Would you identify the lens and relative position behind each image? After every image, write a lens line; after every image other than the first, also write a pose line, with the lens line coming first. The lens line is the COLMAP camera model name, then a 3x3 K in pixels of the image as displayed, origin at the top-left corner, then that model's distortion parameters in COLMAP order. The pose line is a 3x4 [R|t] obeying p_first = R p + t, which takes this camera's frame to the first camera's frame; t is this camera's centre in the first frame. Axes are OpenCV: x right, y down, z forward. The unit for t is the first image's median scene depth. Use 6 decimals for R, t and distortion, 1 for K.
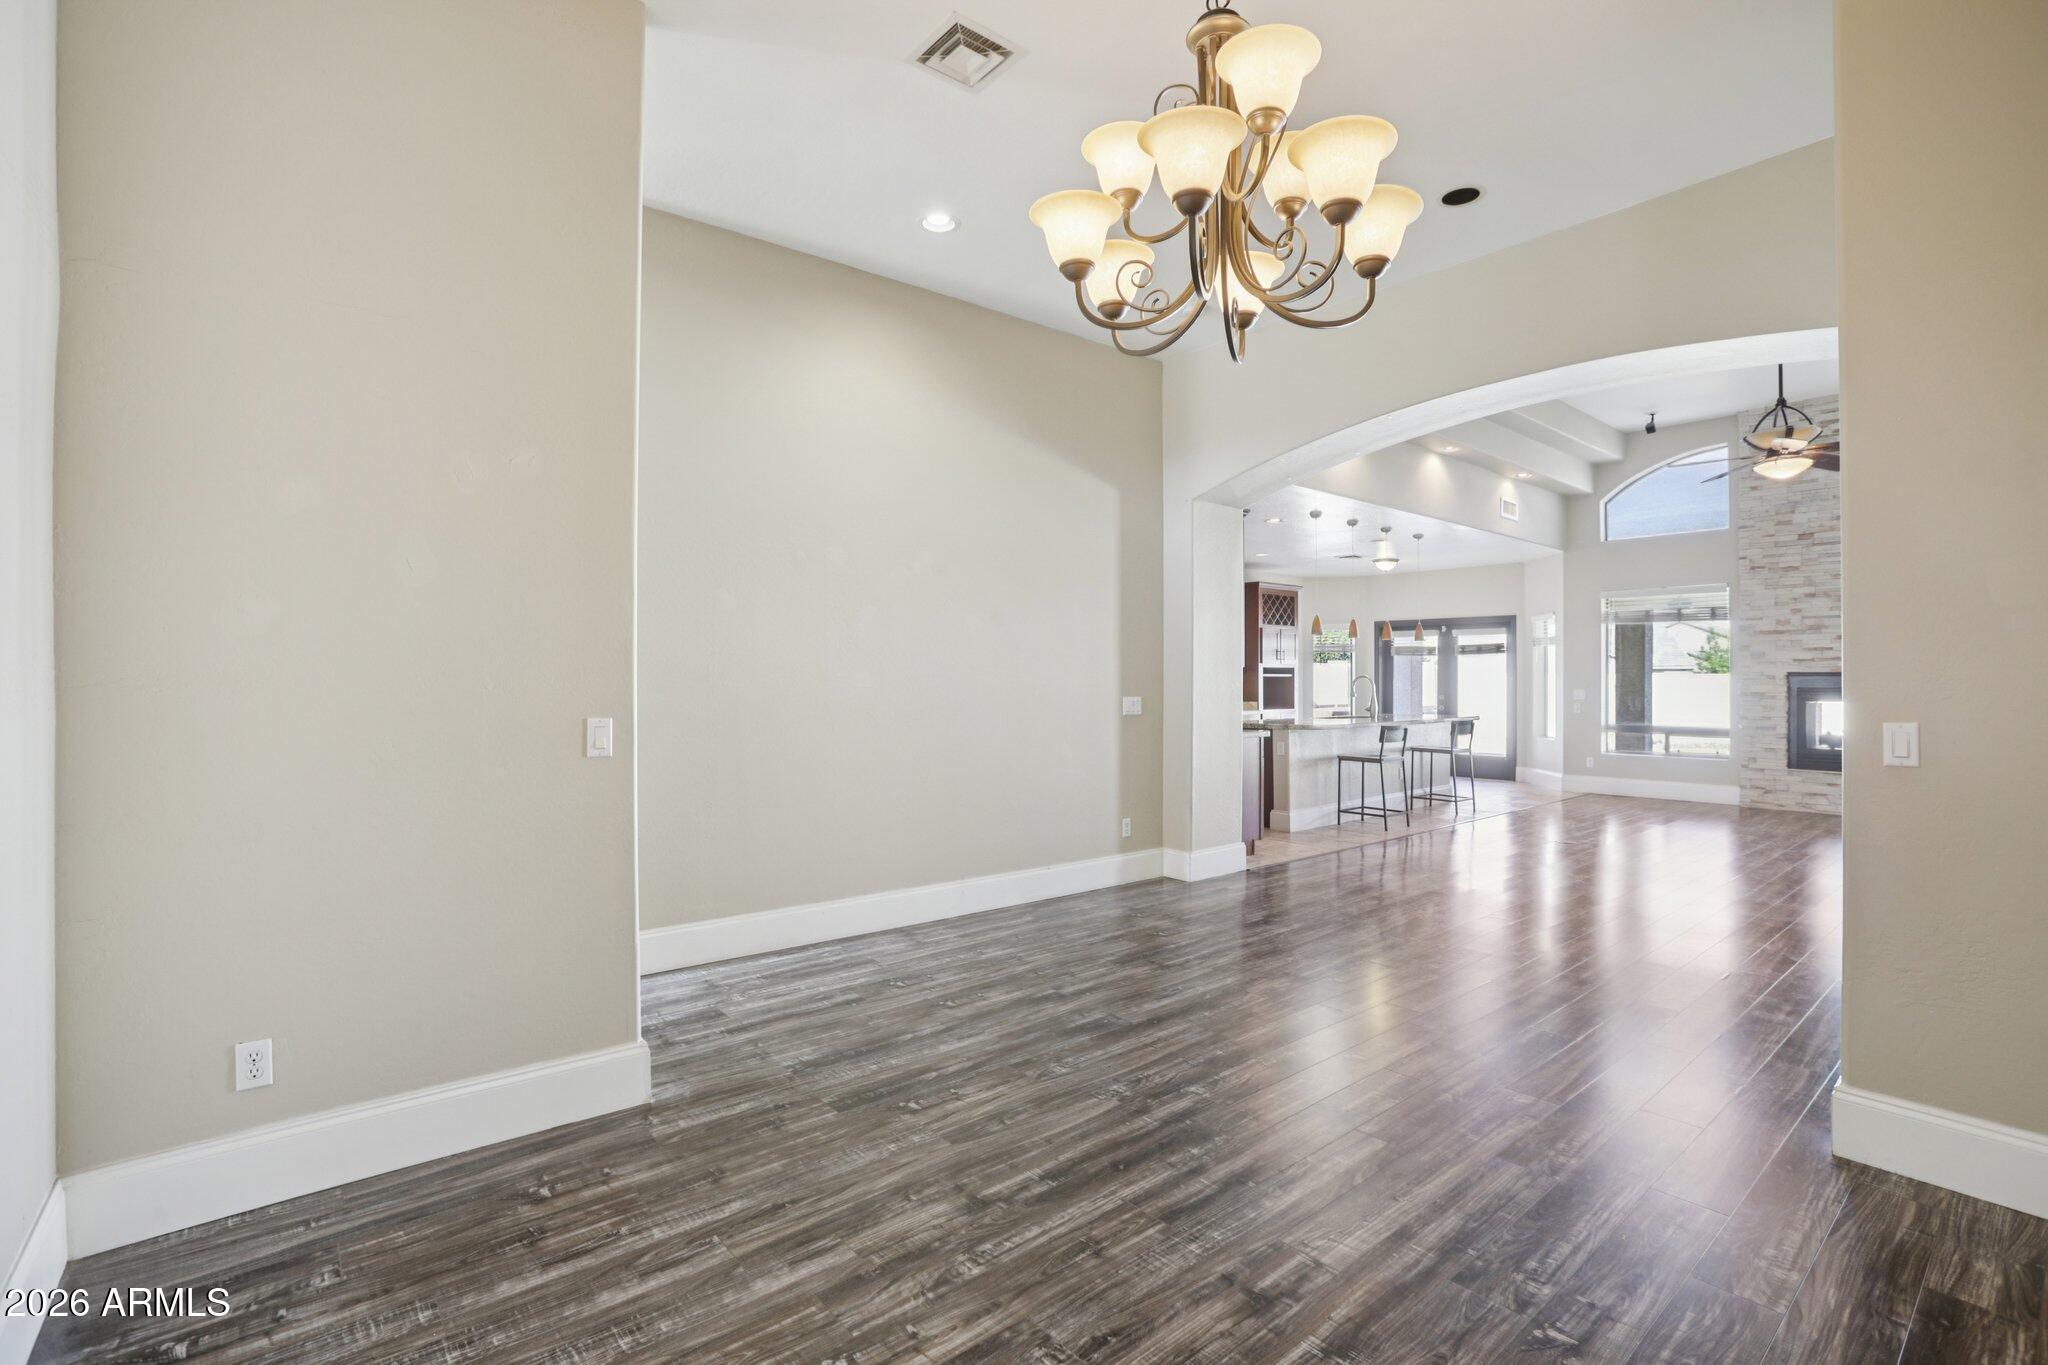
lens RADIAL K [[914.7, 0, 1015.9], [0, 914.7, 694.6], [0, 0, 1]] dist [0.000069, 0.000880]
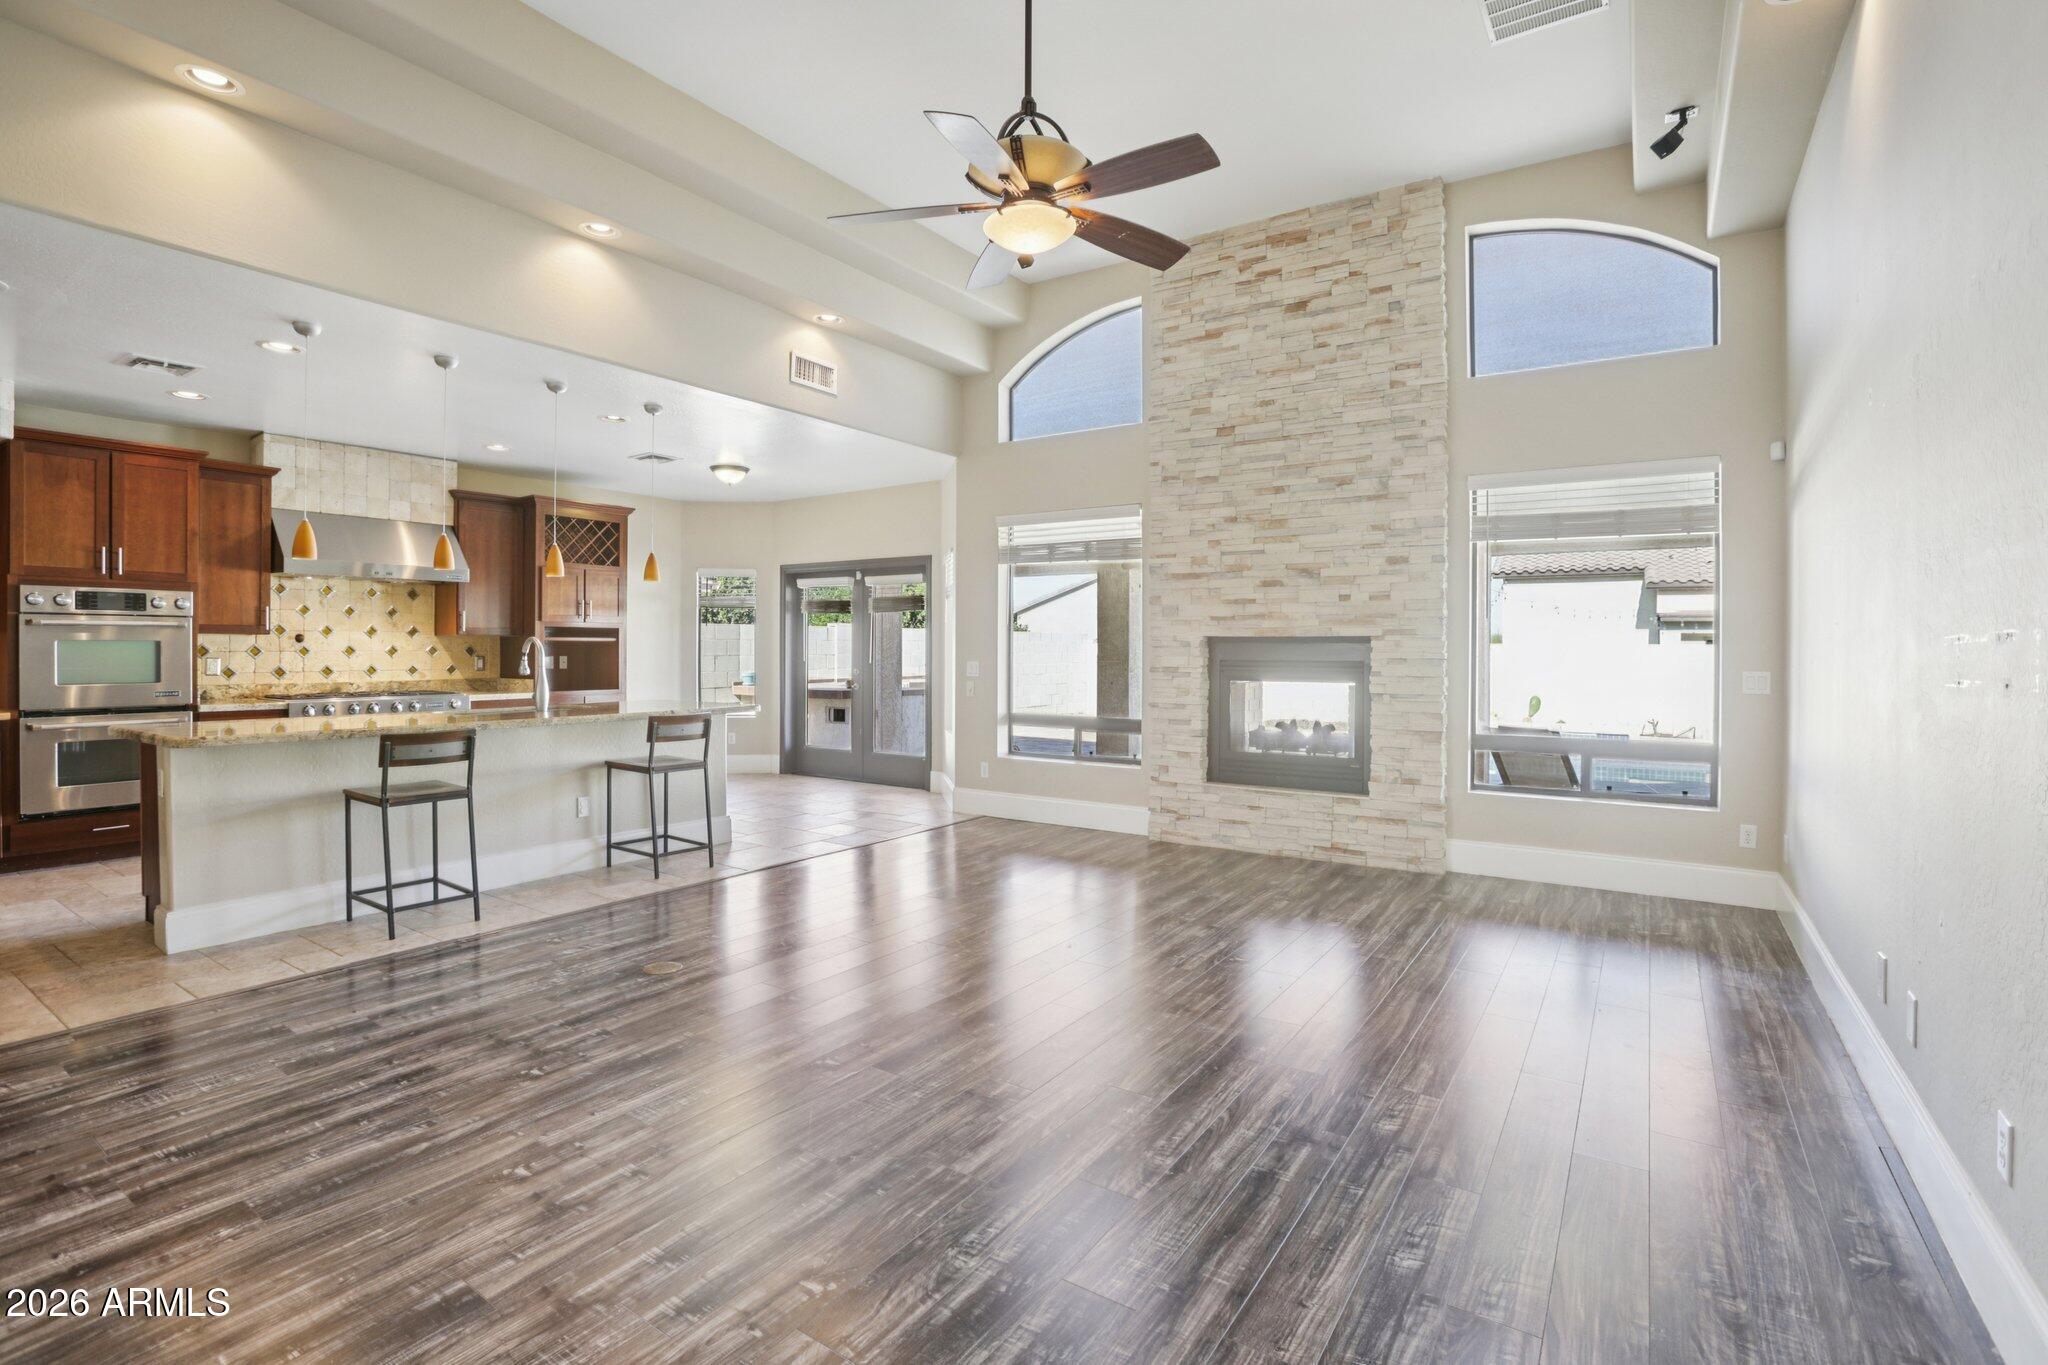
lens RADIAL K [[914.7, 0, 1034.0], [0, 914.7, 662.3], [0, 0, 1]] dist [0.000069, 0.000880]
pose [[0.994601, 0.006036, 0.103597, 0.639447], [-0.005102, 0.999944, -0.009275, 0.000832], [-0.103648, 0.008696, 0.994576, 0.349253]]
